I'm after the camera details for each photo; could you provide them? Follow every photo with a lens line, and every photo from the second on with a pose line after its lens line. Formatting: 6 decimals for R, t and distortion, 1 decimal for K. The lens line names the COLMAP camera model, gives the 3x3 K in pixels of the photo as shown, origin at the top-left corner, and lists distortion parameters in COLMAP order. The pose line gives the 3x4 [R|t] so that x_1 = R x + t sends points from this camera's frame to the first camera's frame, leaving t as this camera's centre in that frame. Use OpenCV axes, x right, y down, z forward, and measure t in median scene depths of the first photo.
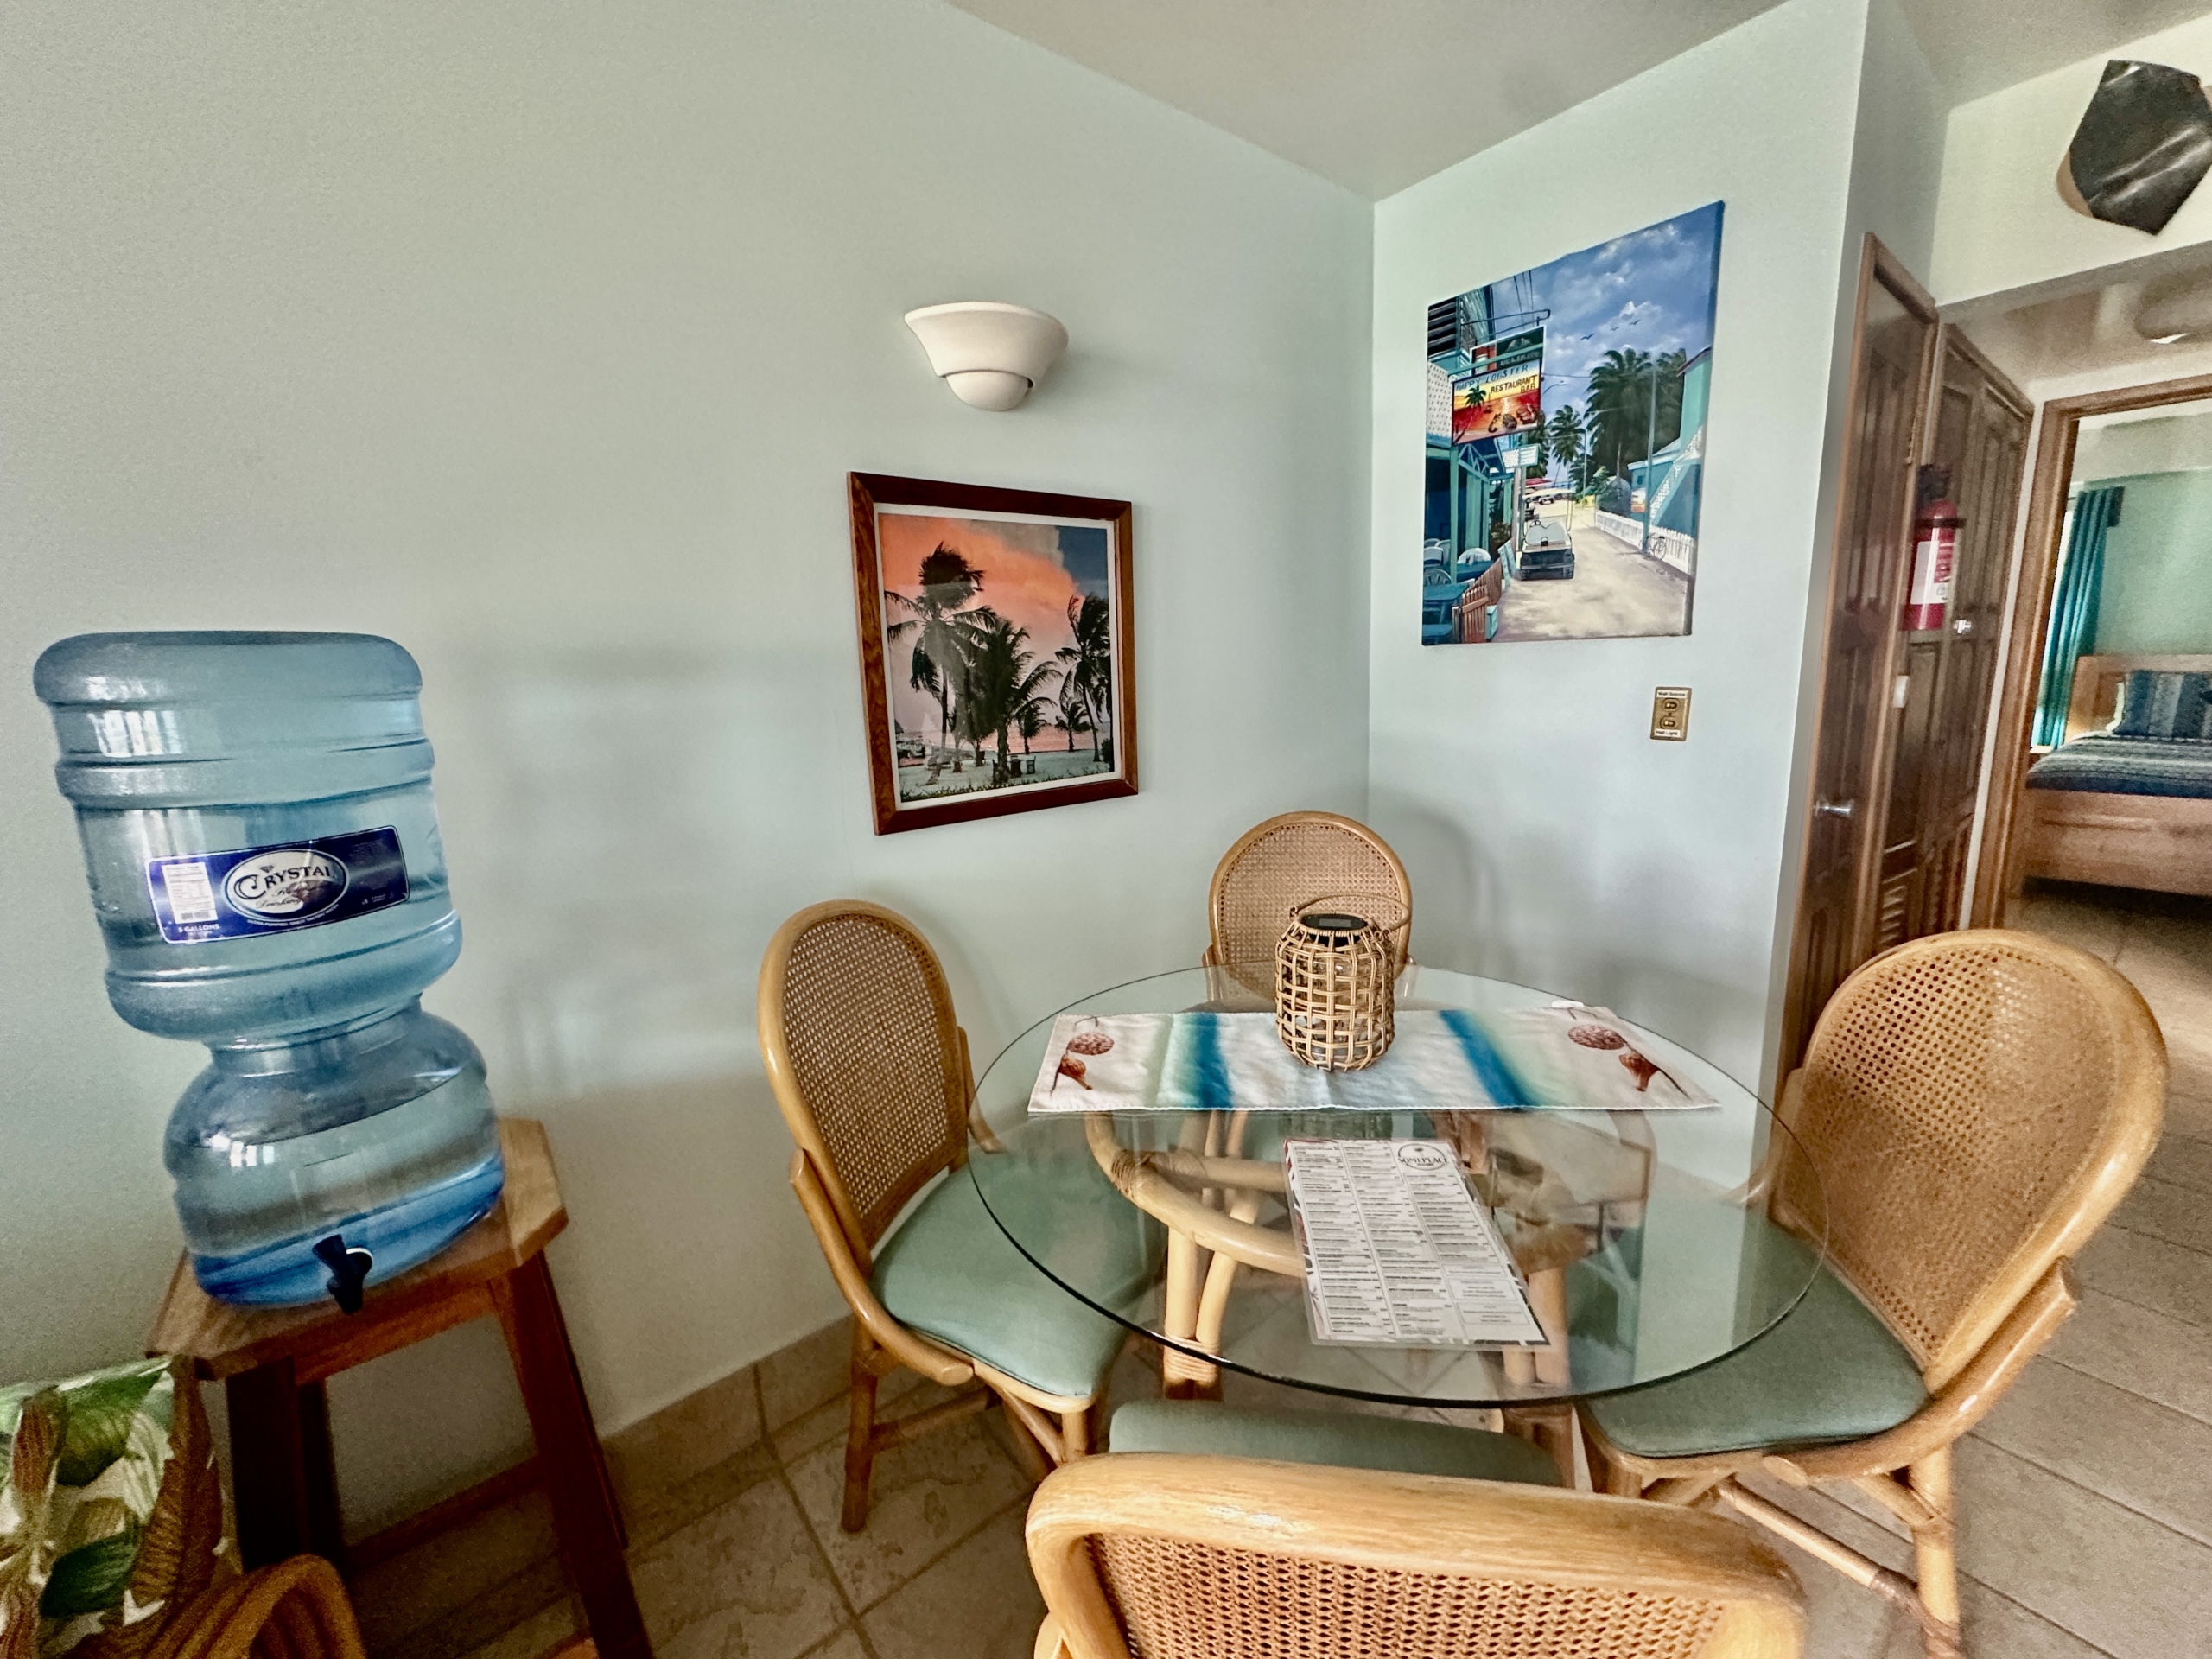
lens RADIAL K [[881.8, 0, 1104.2], [0, 881.8, 824.2], [0, 0, 1]] dist [-0.004461, 0.000694]
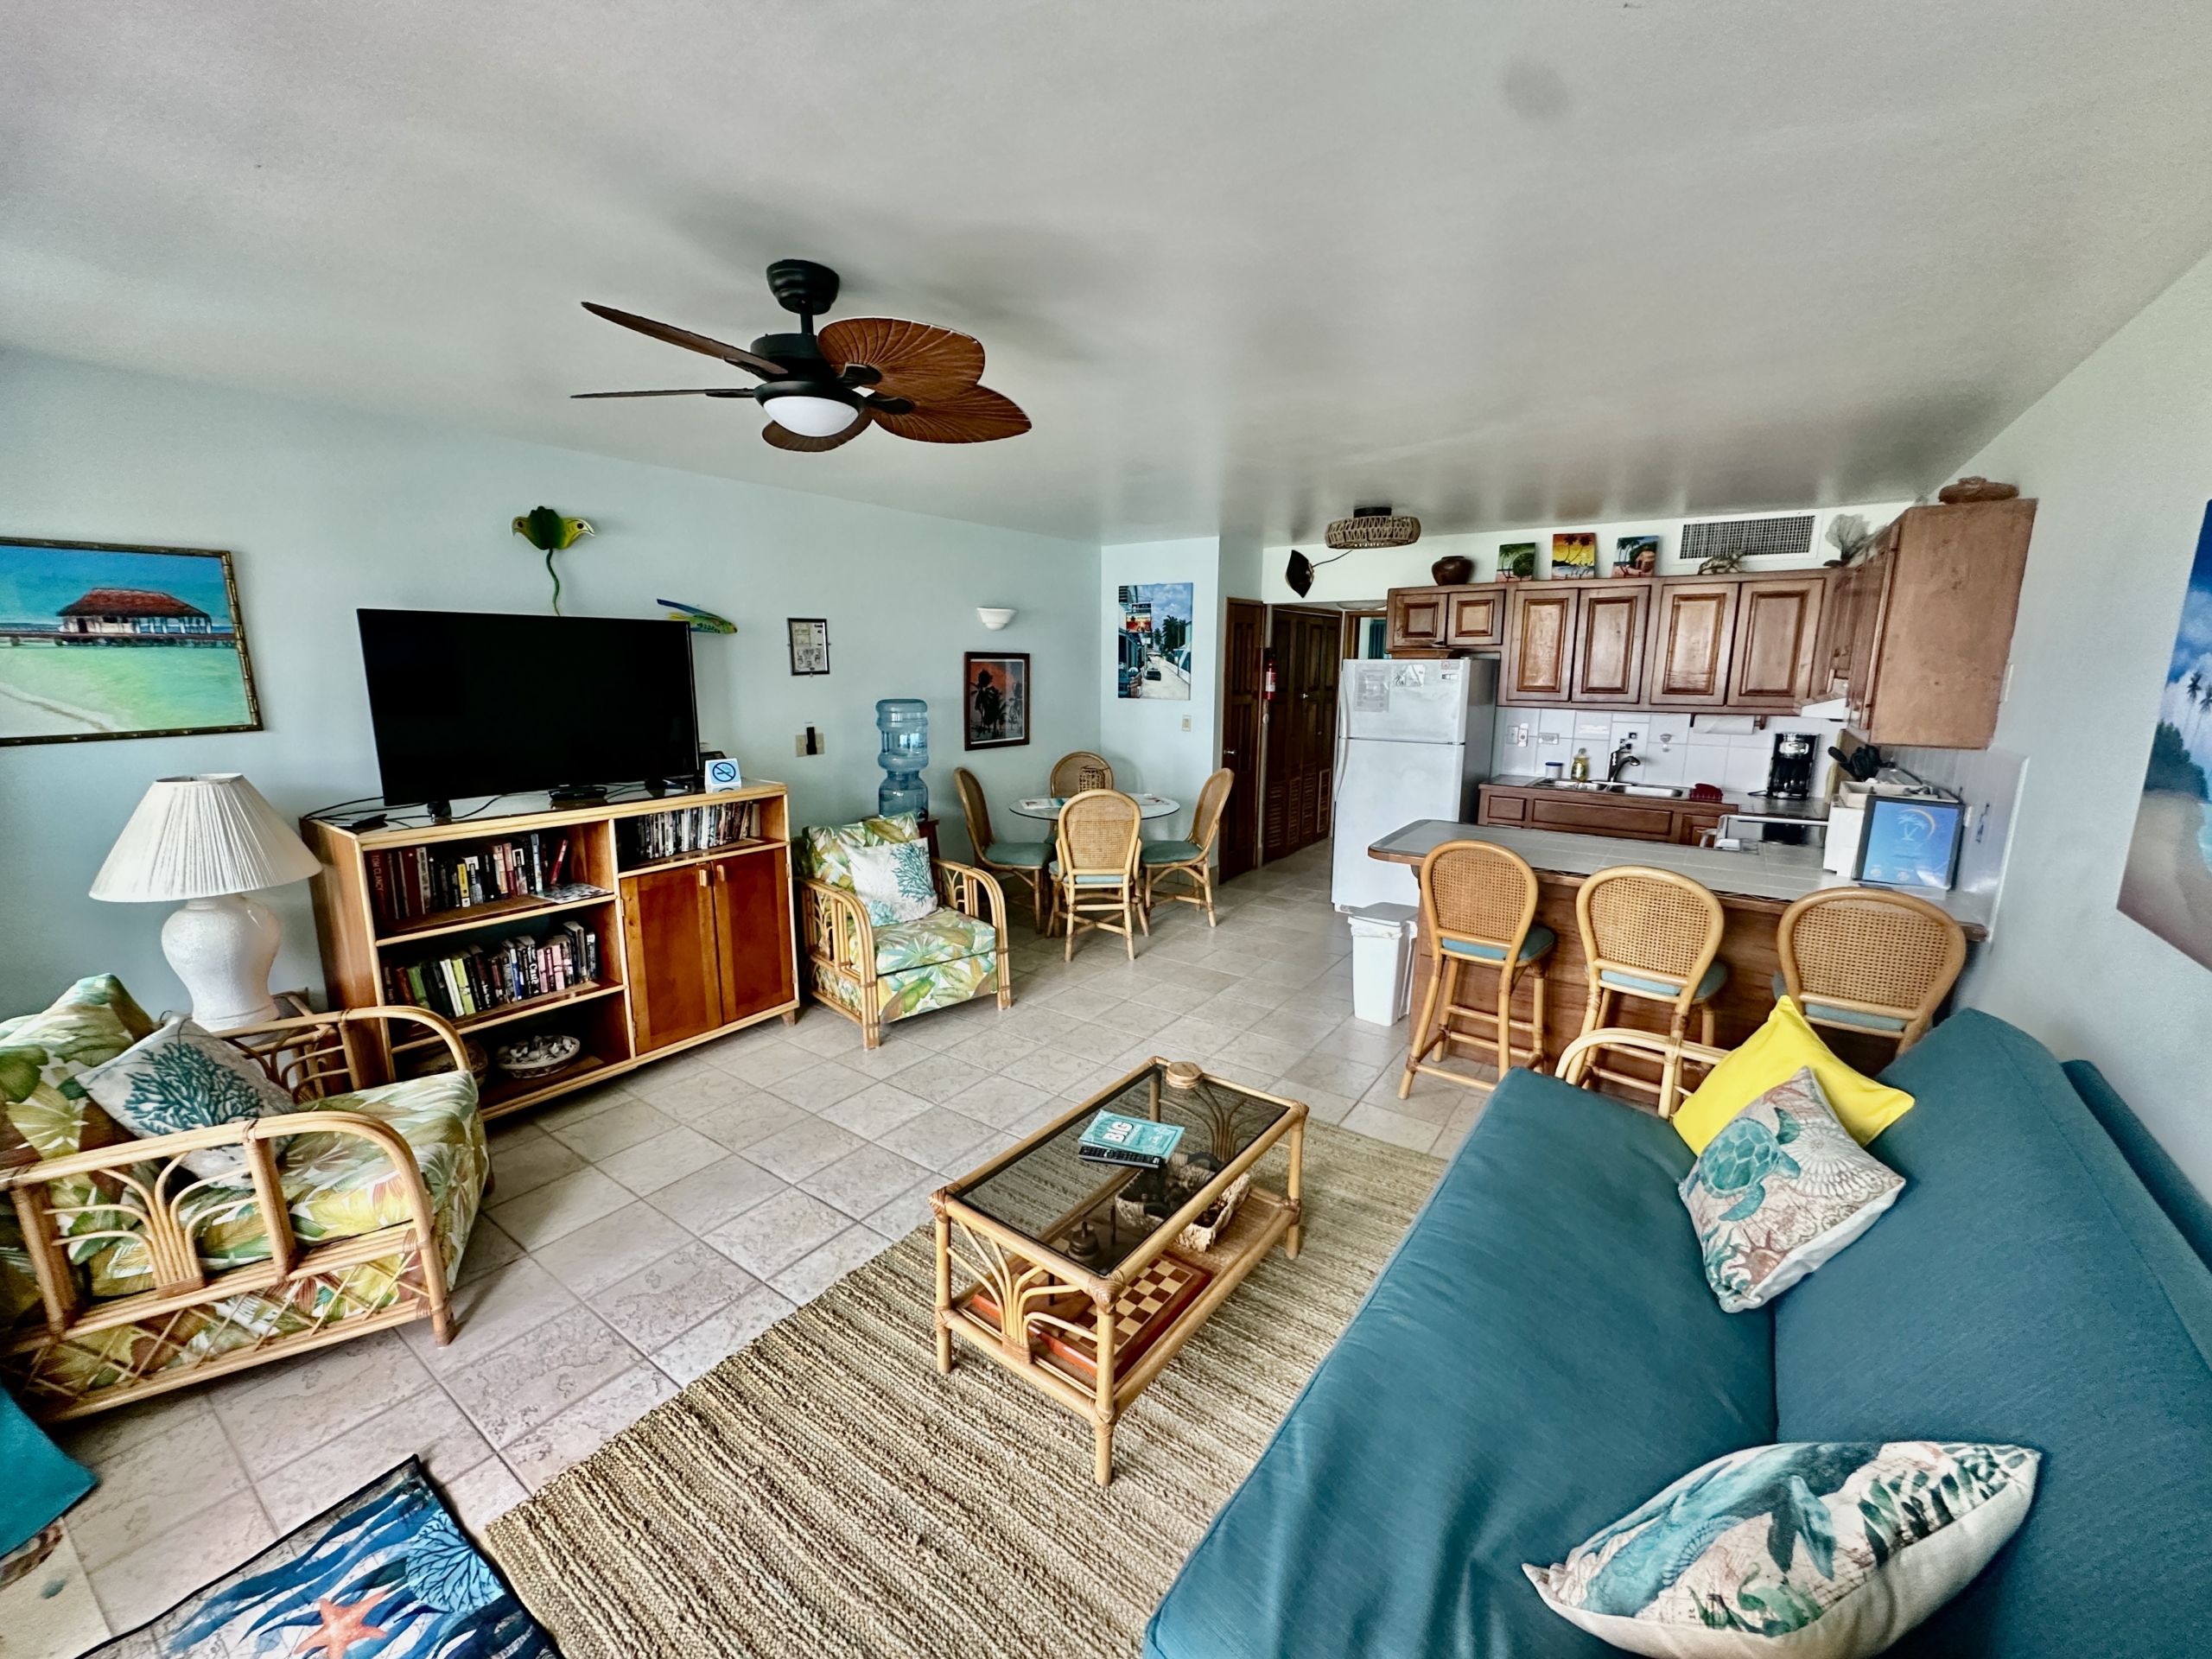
lens RADIAL K [[881.8, 0, 1104.2], [0, 881.8, 824.2], [0, 0, 1]] dist [-0.004461, 0.000694]
pose [[0.960153, -0.004776, 0.279434, -0.583276], [0.004392, 0.999988, 0.002003, 0.245274], [-0.279440, -0.000696, 0.960163, -2.085019]]
